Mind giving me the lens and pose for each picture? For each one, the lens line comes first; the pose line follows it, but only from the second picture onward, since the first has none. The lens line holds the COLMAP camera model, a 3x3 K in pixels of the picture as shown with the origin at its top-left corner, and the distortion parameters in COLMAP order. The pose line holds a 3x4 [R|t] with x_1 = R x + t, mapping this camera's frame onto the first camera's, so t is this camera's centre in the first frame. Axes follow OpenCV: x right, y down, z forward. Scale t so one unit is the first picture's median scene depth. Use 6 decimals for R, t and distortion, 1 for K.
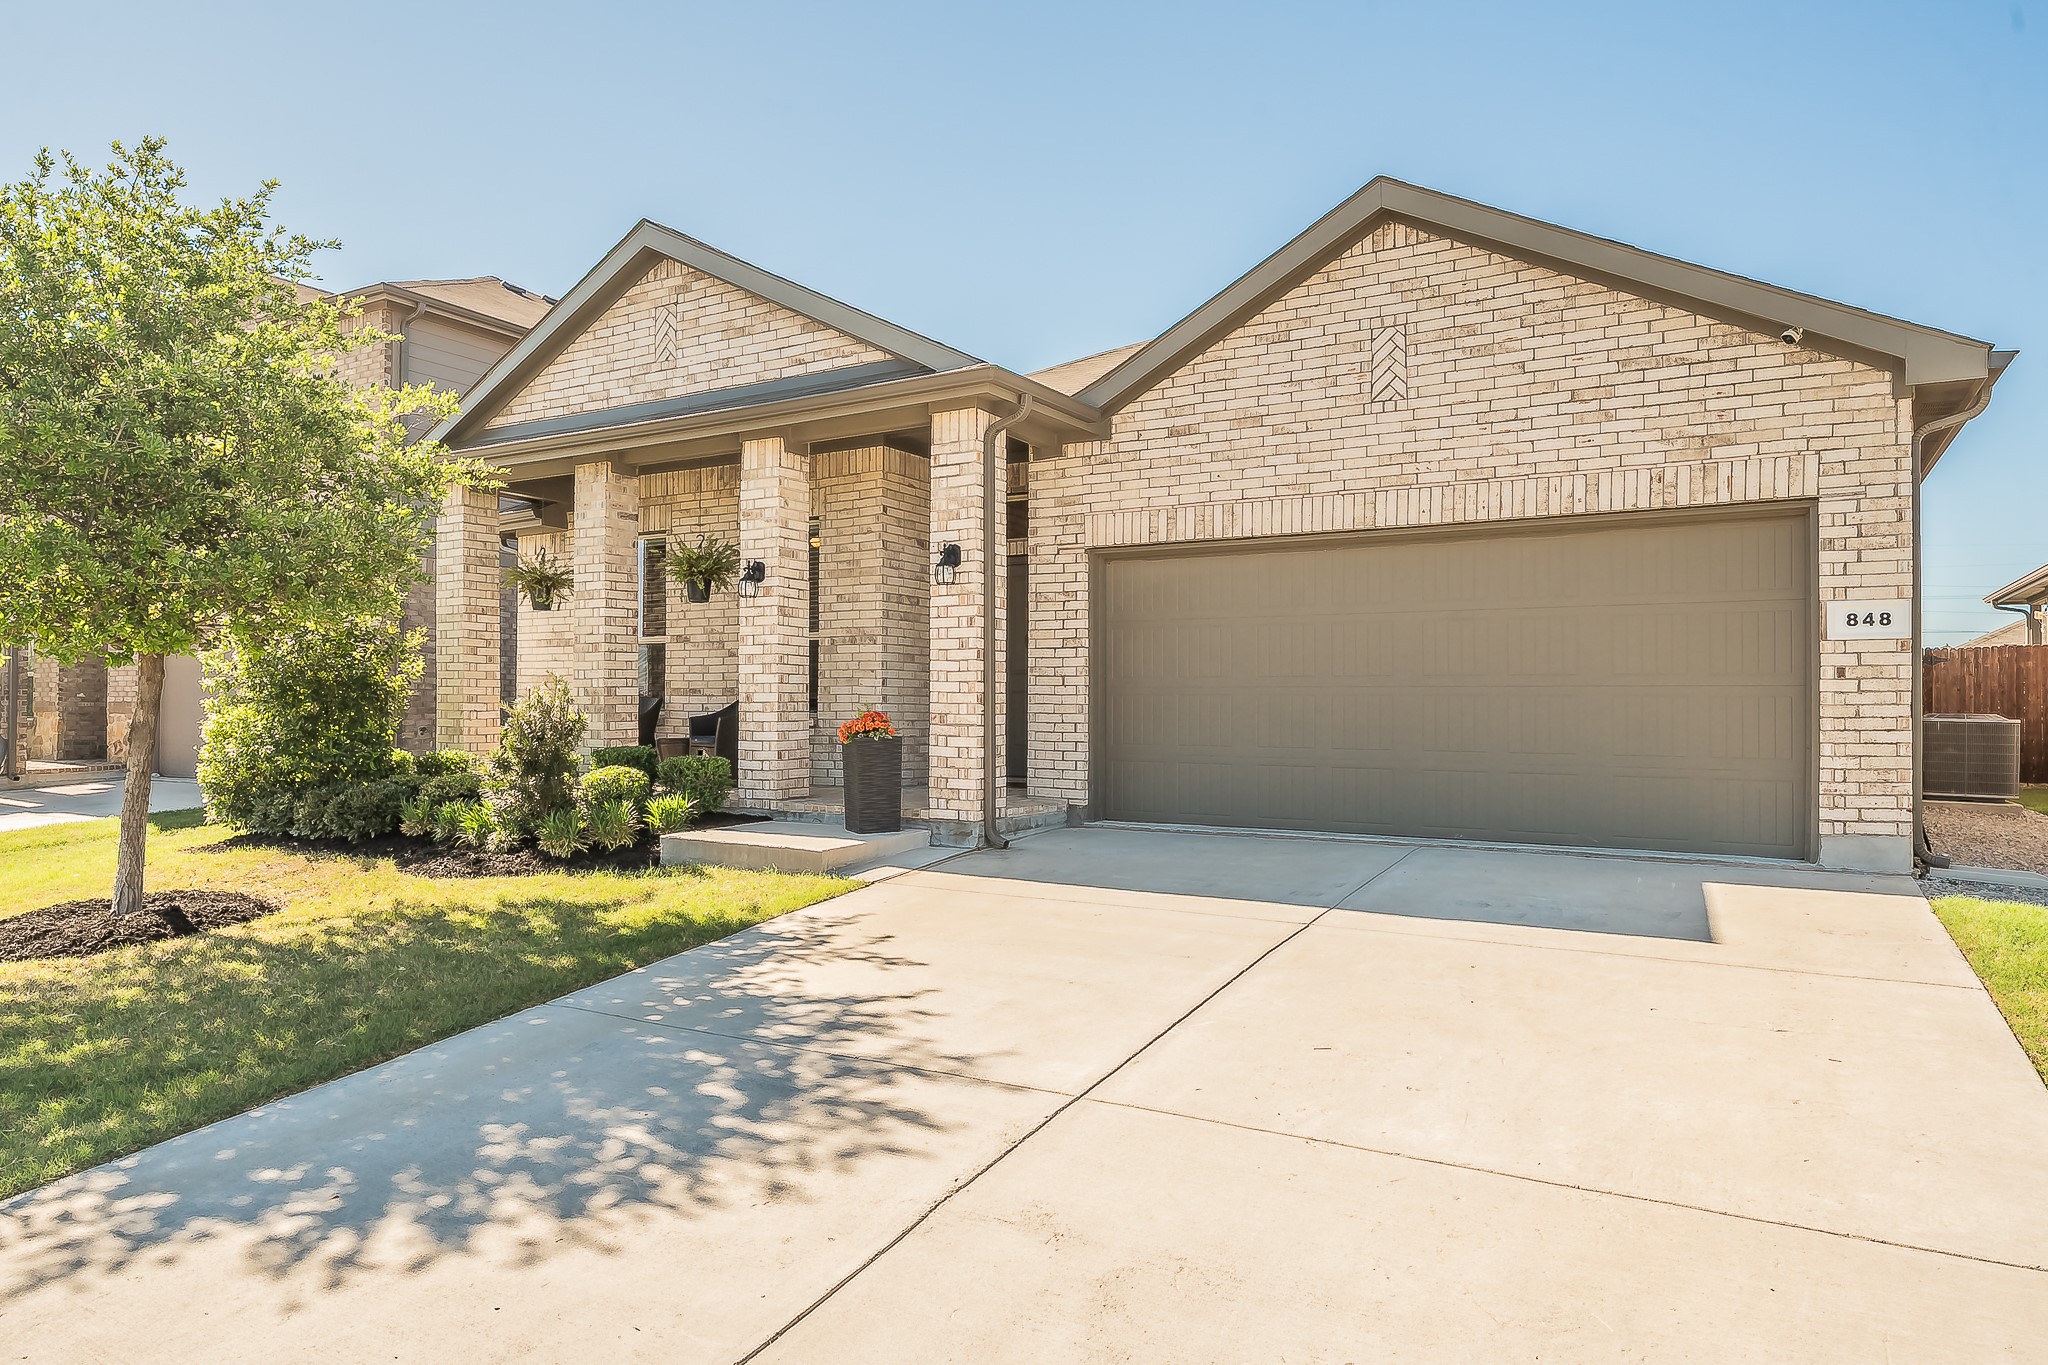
lens RADIAL K [[1211.9, 0, 1003.8], [0, 1211.9, 687.8], [0, 0, 1]] dist [0.003020, -0.000469]
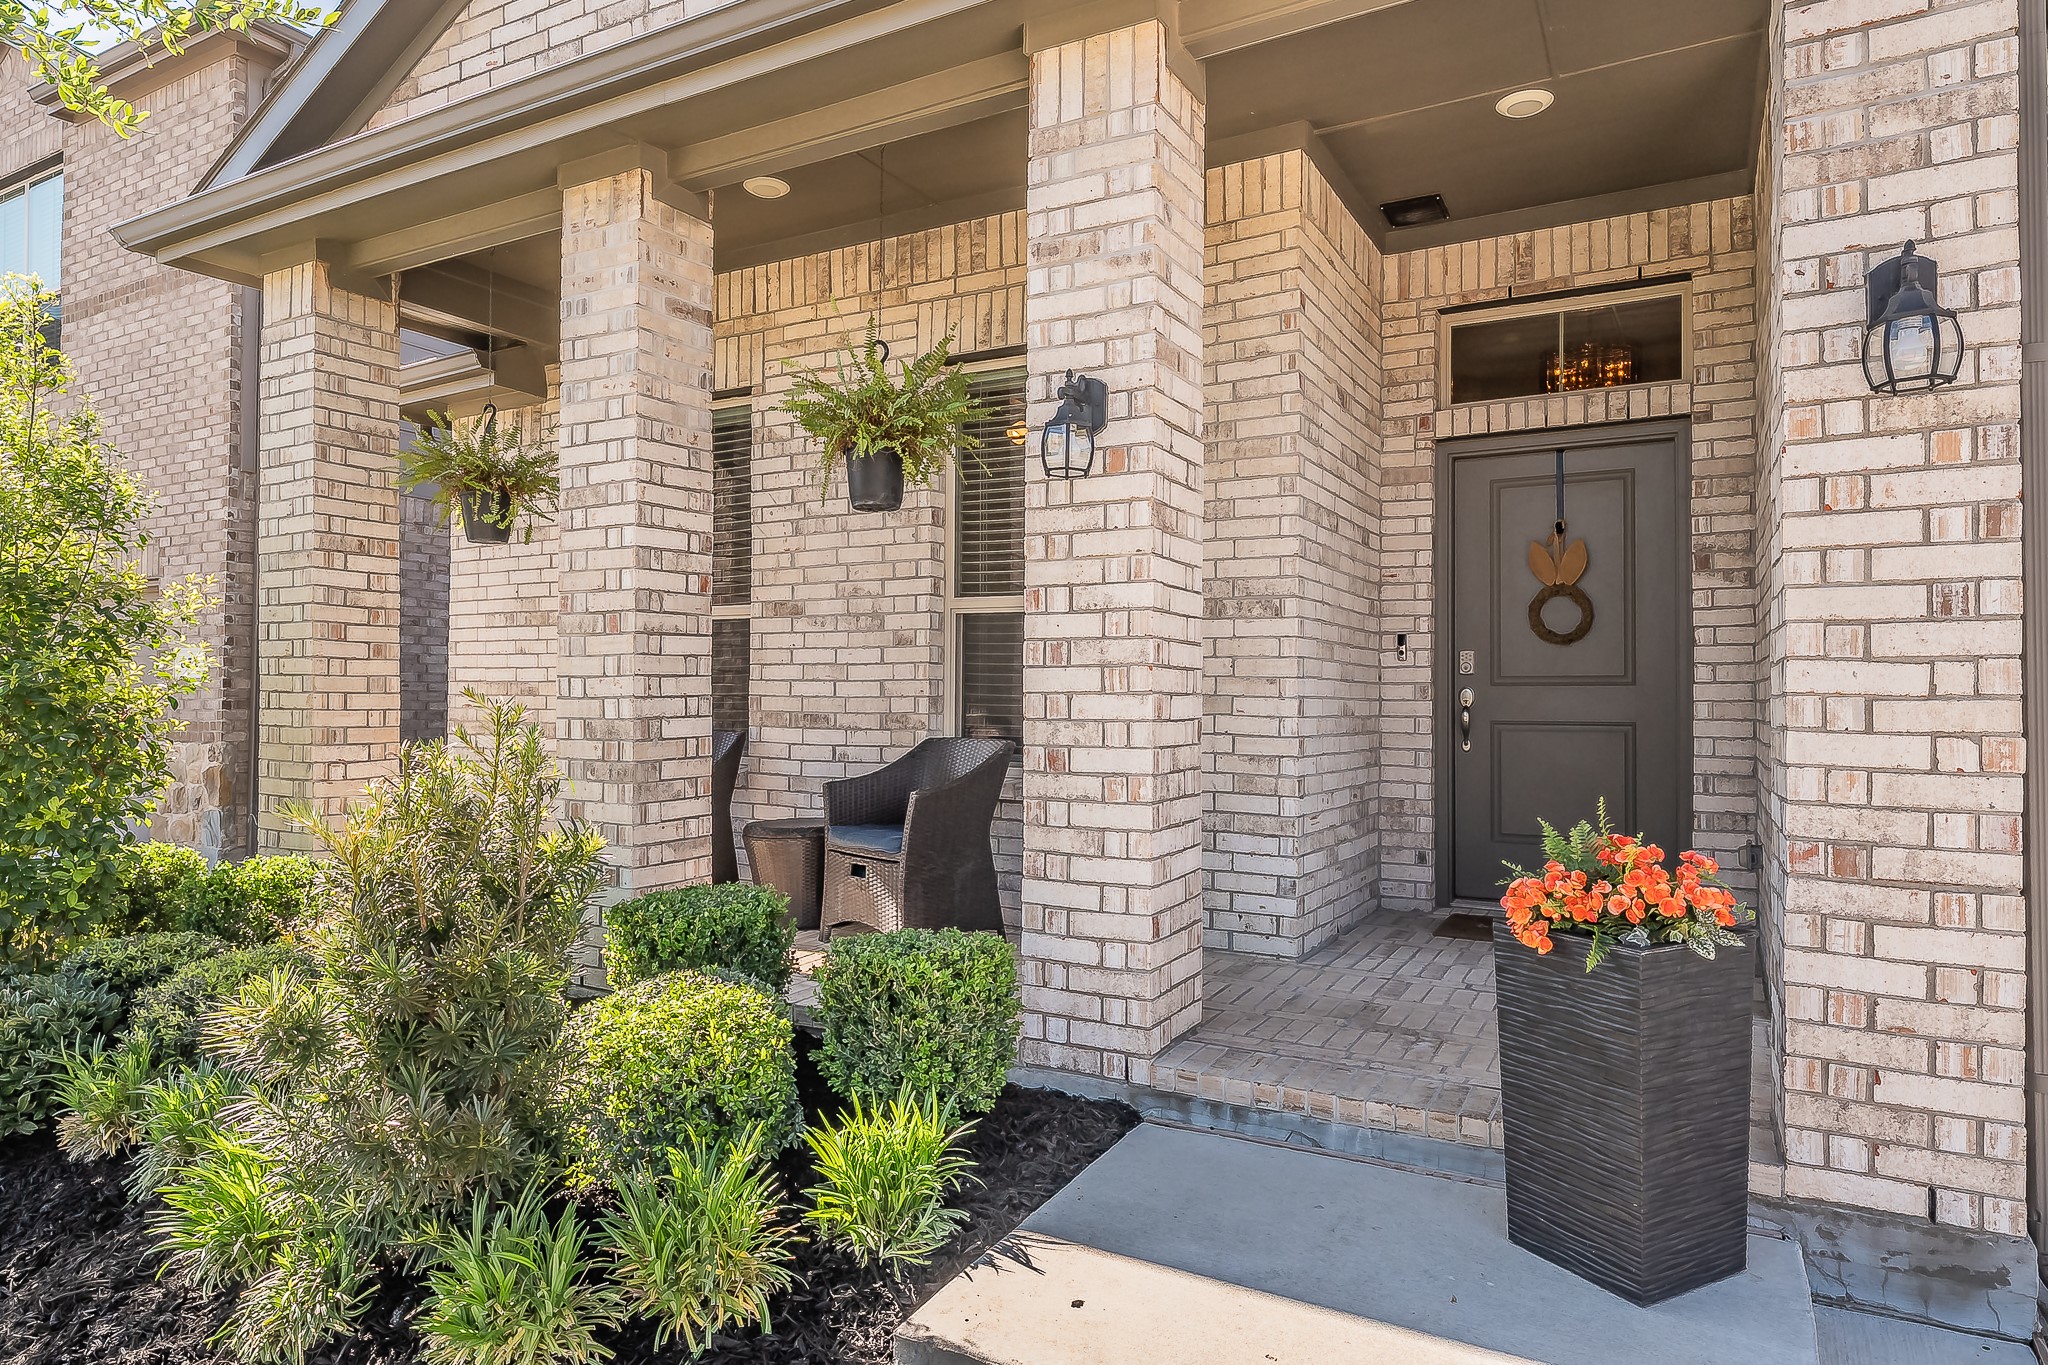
lens RADIAL K [[1211.9, 0, 1045.7], [0, 1211.9, 680.3], [0, 0, 1]] dist [0.003020, -0.000469]
pose [[0.999144, 0.001919, 0.041316, -0.205039], [-0.001912, 0.999998, -0.000221, -0.013685], [-0.041316, 0.000142, 0.999146, 0.577440]]
